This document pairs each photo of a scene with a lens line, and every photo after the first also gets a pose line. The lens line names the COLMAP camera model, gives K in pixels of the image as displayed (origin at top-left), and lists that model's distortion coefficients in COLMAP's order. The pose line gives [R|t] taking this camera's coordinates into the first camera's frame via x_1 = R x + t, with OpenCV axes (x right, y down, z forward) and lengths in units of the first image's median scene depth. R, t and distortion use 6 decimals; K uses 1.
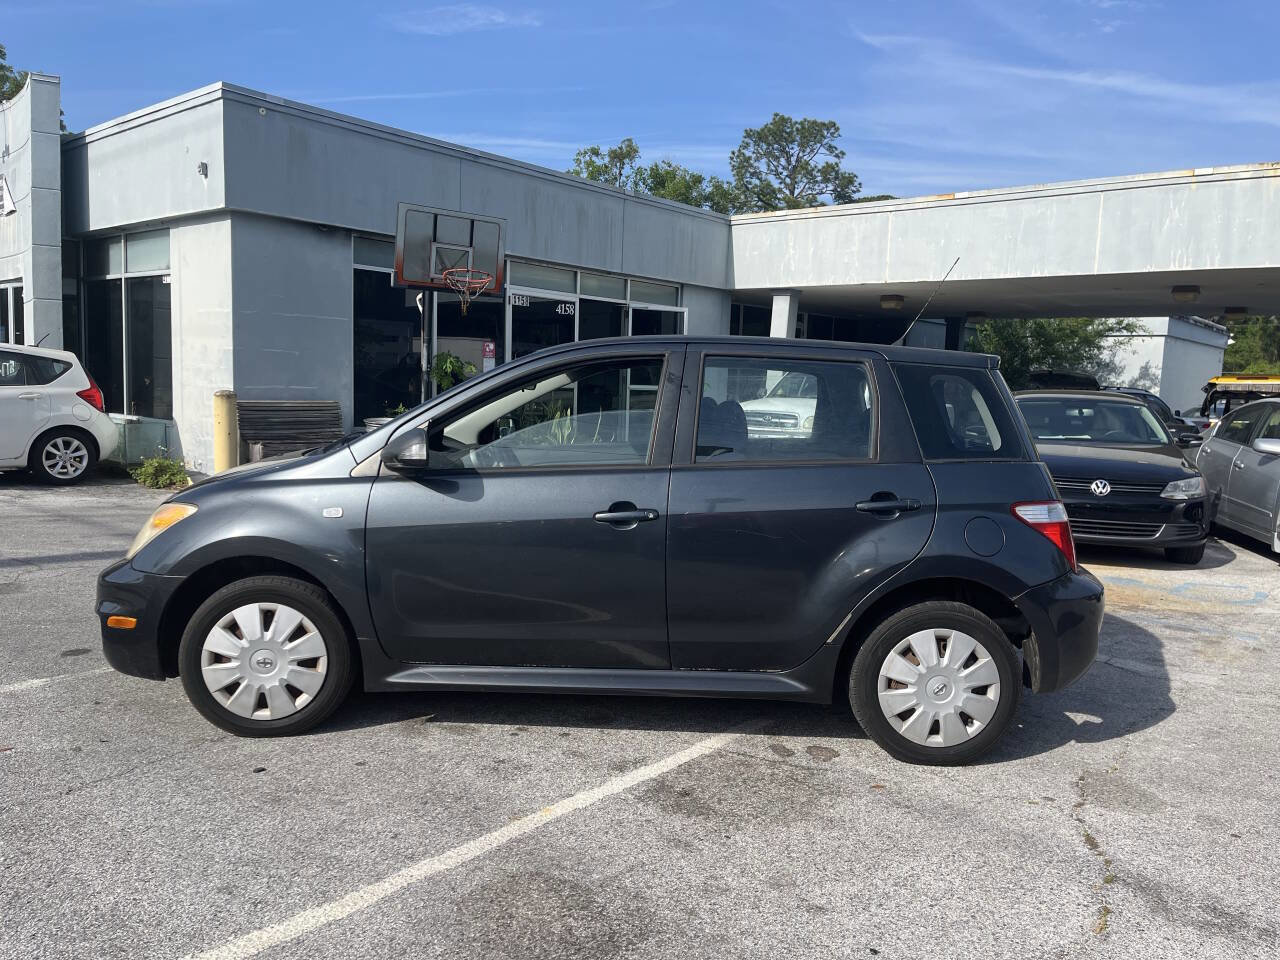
lens RADIAL K [[955.9, 0, 640.1], [0, 955.9, 483.5], [0, 0, 1]] dist [0.053498, -0.072606]
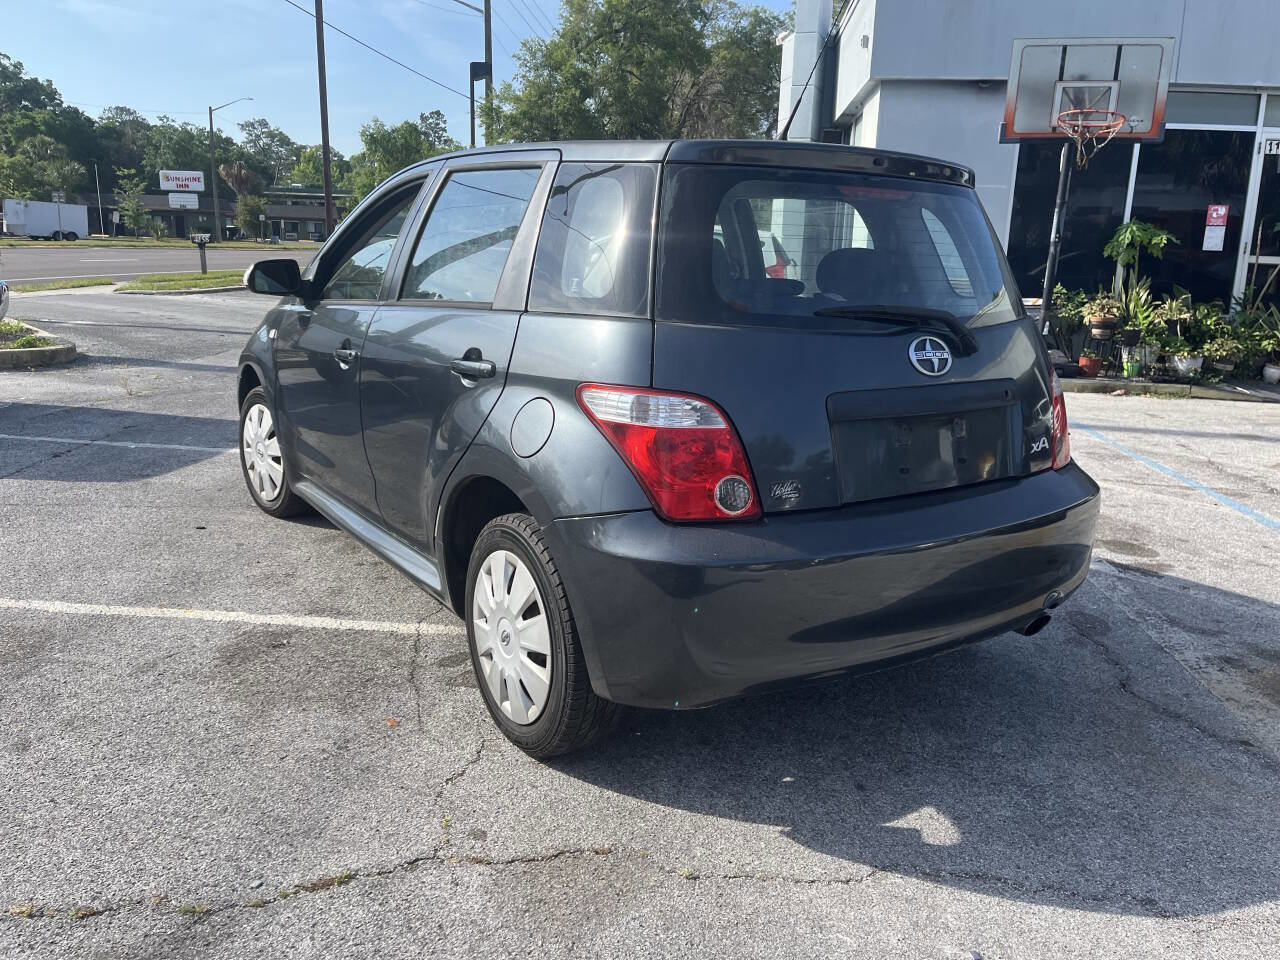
lens RADIAL K [[955.9, 0, 654.4], [0, 955.9, 474.1], [0, 0, 1]] dist [0.053498, -0.072606]
pose [[0.596634, 0.173891, -0.783447, 0.275238], [-0.094723, 0.984677, 0.146419, -0.005564], [0.796904, -0.013147, 0.603963, 0.201755]]
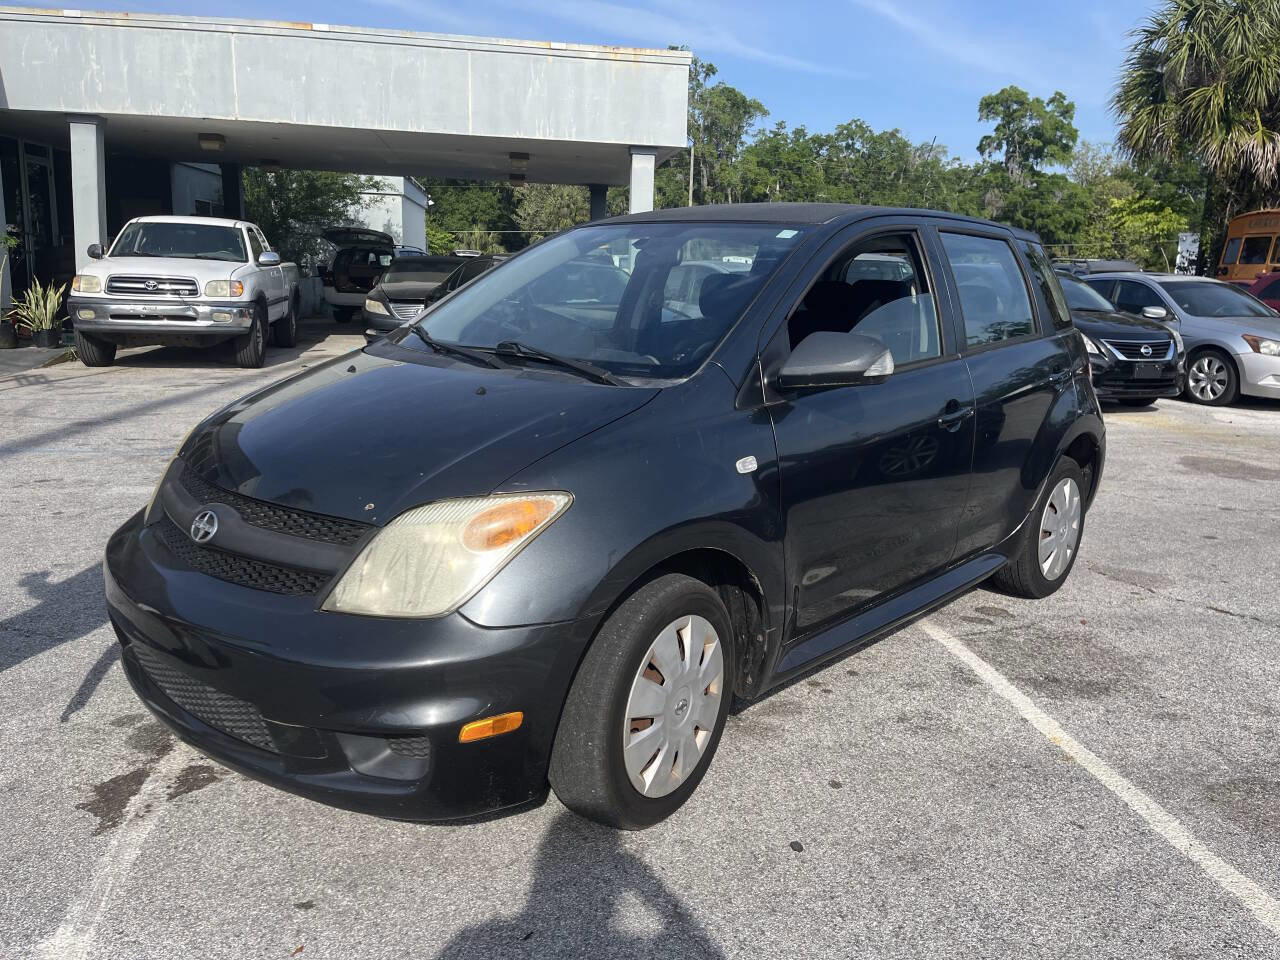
lens RADIAL K [[955.9, 0, 643.4], [0, 955.9, 490.4], [0, 0, 1]] dist [0.053498, -0.072606]
pose [[0.666201, -0.179716, 0.723795, -0.262536], [0.066328, 0.980962, 0.182519, -0.024446], [-0.742817, -0.073586, 0.665438, 0.183638]]
